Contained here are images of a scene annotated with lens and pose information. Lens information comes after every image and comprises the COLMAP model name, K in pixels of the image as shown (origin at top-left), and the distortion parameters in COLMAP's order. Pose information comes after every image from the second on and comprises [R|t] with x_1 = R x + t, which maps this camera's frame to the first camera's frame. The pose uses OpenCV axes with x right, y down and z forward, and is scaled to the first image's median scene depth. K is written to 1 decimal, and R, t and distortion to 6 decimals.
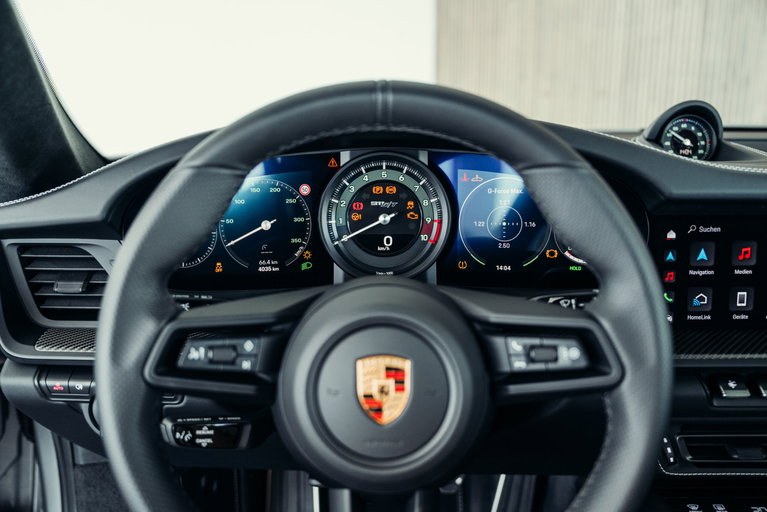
lens RADIAL K [[772.8, 0, 319.0], [0, 772.8, 241.1], [0, 0, 1]] dist [0.001638, -0.009813]
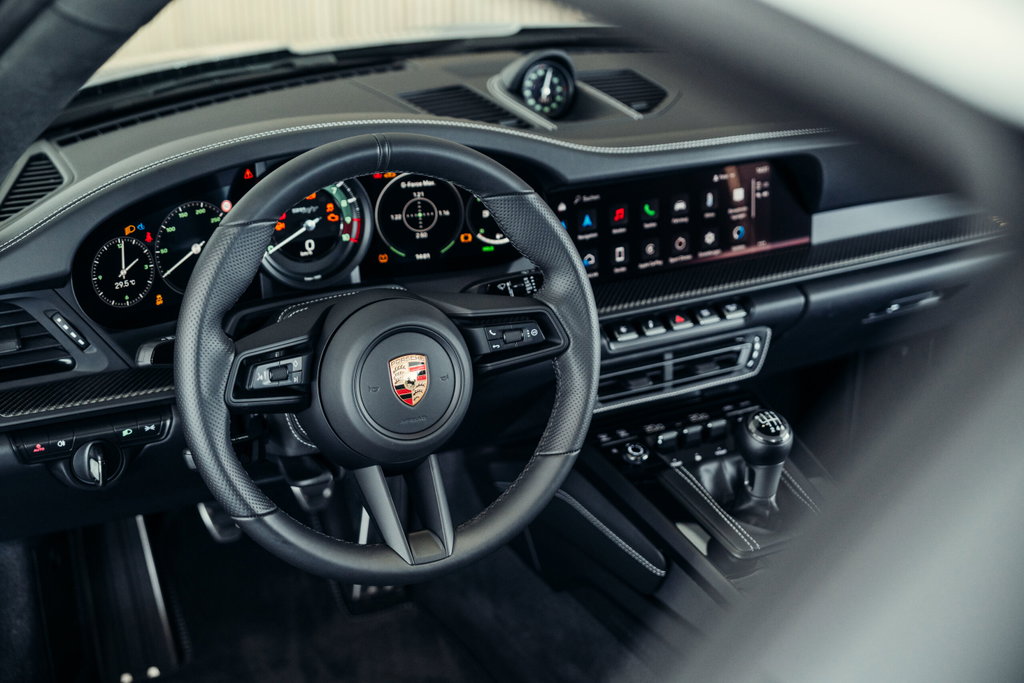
lens RADIAL K [[1414.1, 0, 512.0], [0, 1414.1, 341.5], [0, 0, 1]] dist [-0.002879, -0.030585]
pose [[0.881459, -0.172381, 0.439676, -0.527264], [0.104512, 0.979121, 0.174352, -0.177126], [-0.460551, -0.107733, 0.881071, -0.770875]]
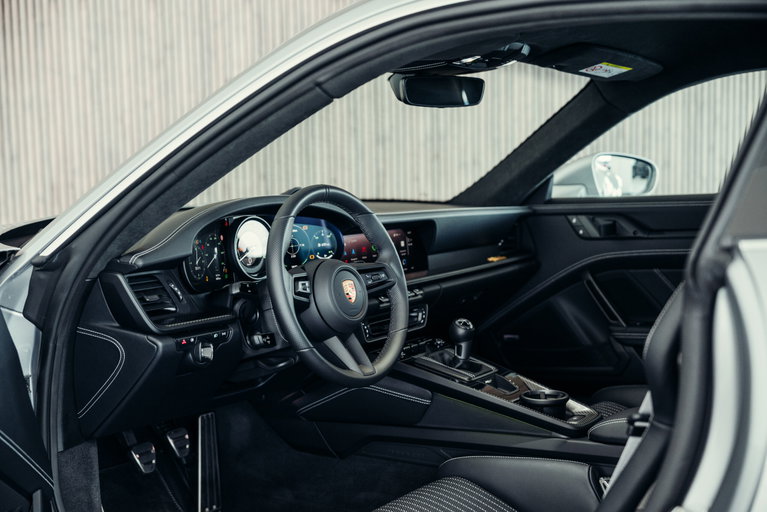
lens RADIAL K [[1059.2, 0, 383.5], [0, 1059.2, 256.0], [0, 0, 1]] dist [-0.002879, -0.030585]
pose [[0.560705, -0.083686, 0.823776, -2.074966], [0.207199, 0.977408, -0.041737, 0.181572], [-0.801672, 0.194088, 0.565377, -0.880271]]
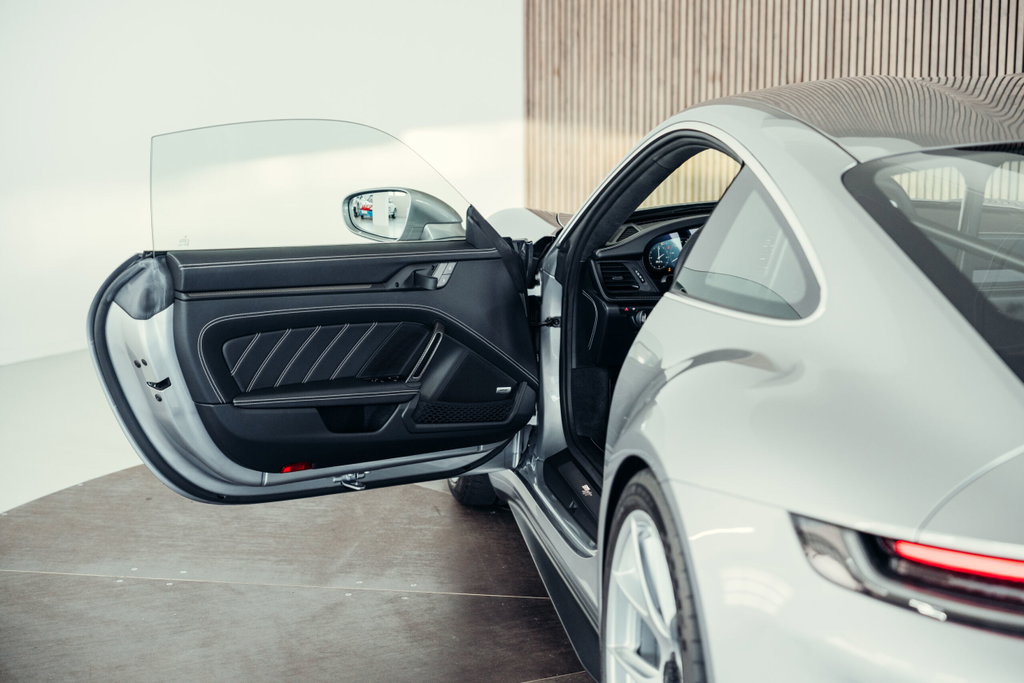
lens RADIAL K [[1980.5, 0, 512.0], [0, 1980.5, 341.5], [0, 0, 1]] dist [0.088395, -0.001430]
pose [[0.985943, -0.029535, 0.164452, -1.885357], [0.035668, 0.998769, -0.034468, 0.522598], [-0.163232, 0.039849, 0.985783, -5.995364]]
